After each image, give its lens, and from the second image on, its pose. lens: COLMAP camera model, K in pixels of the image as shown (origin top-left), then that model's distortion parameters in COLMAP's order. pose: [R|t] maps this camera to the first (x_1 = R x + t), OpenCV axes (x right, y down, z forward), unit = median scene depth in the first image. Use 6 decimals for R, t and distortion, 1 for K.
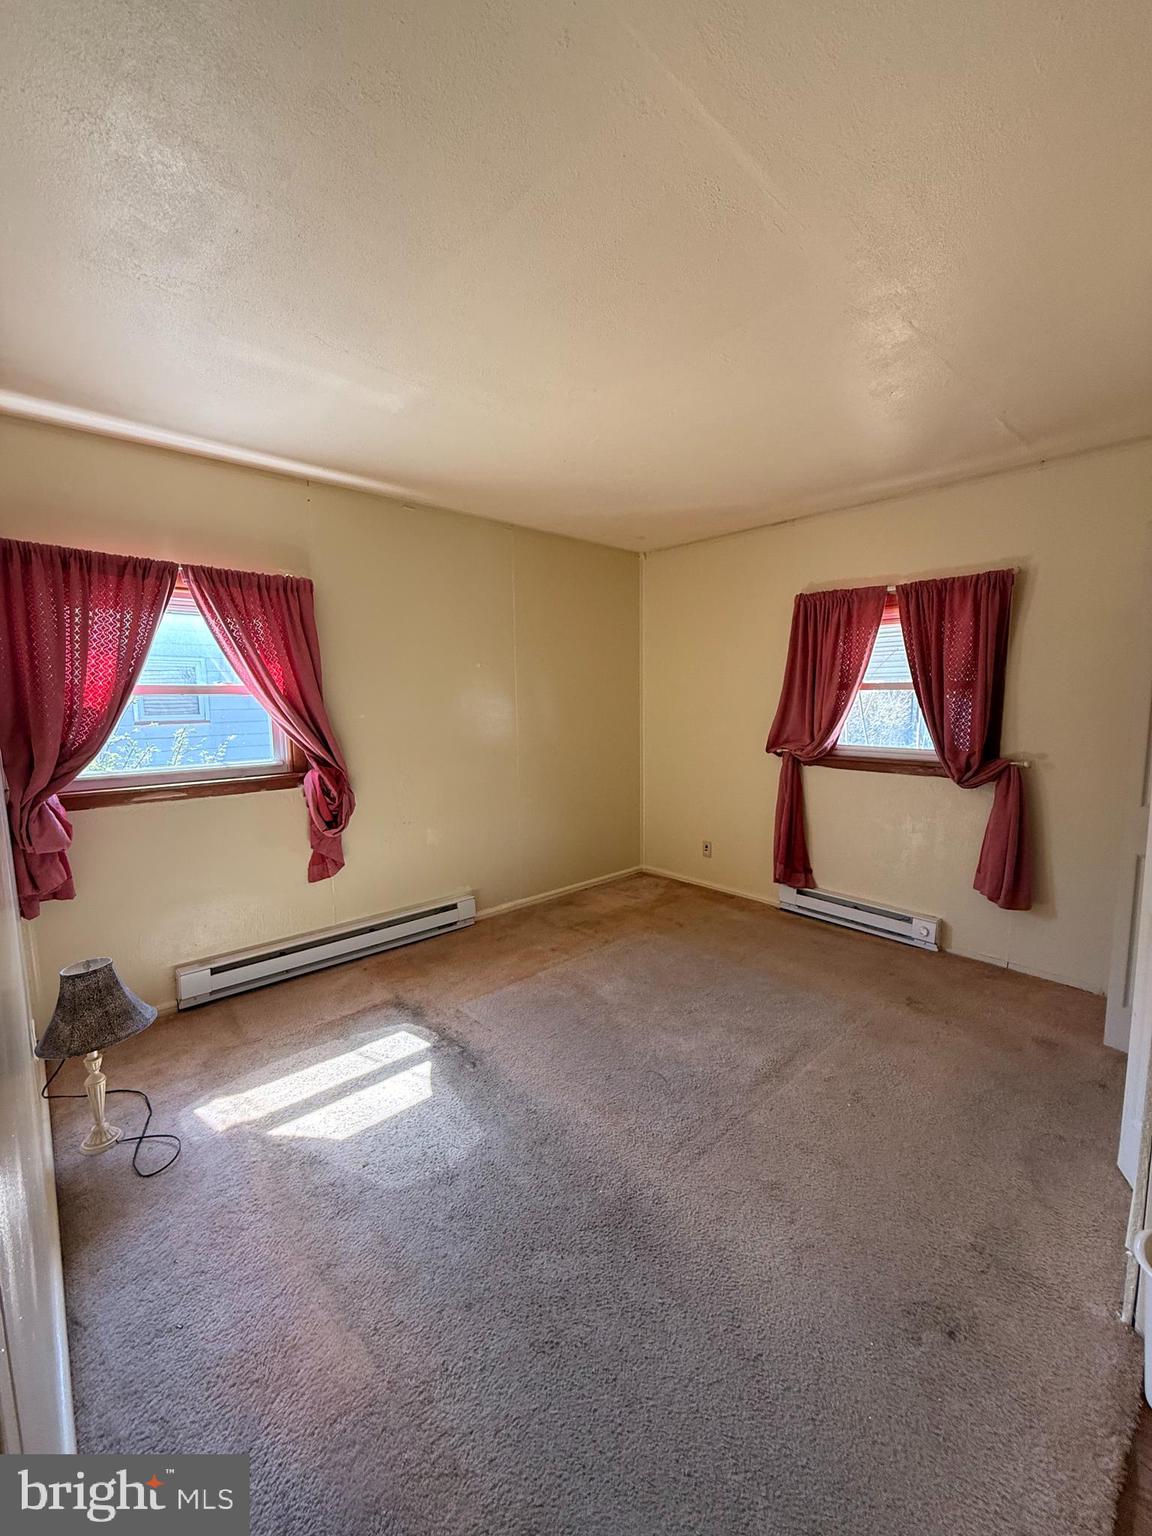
lens RADIAL K [[614.4, 0, 574.6], [0, 614.4, 760.8], [0, 0, 1]] dist [-0.002048, 0.000052]
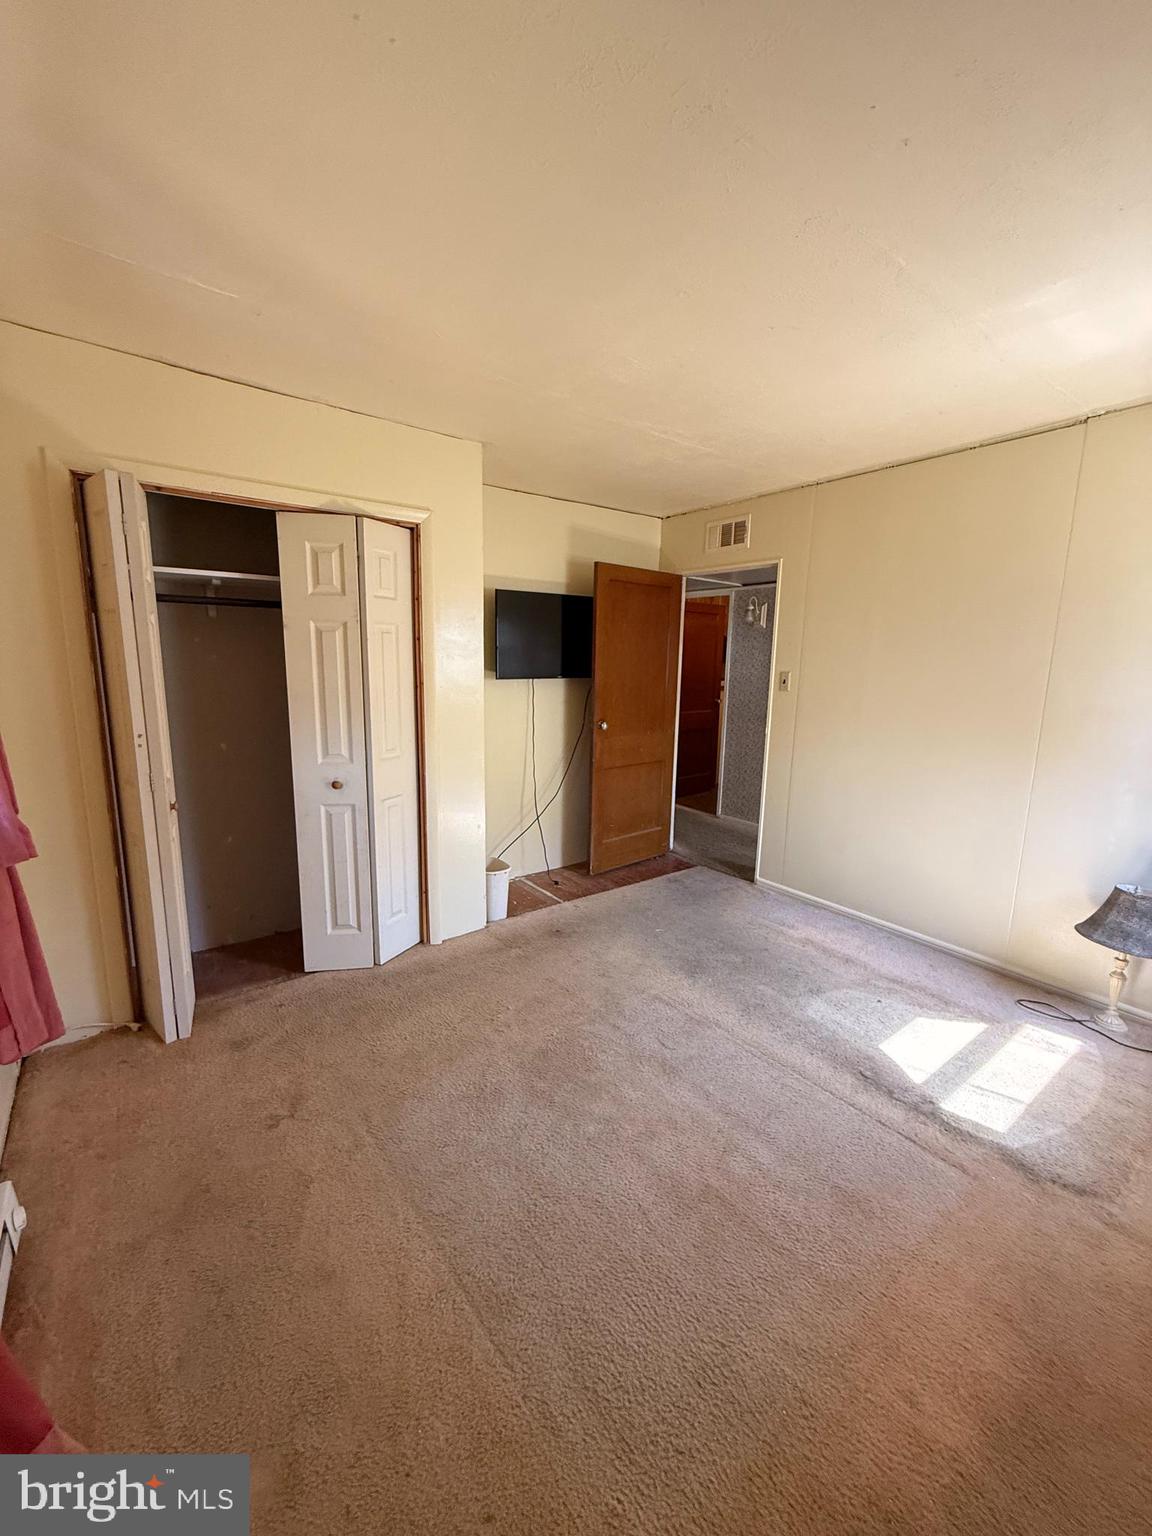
lens RADIAL K [[614.4, 0, 577.0], [0, 614.4, 765.9], [0, 0, 1]] dist [-0.002048, 0.000052]
pose [[-0.996227, -0.019894, 0.084479, 0.214011], [0.004594, 0.959921, 0.280234, -0.231306], [-0.086668, 0.279565, -0.956207, 1.963137]]
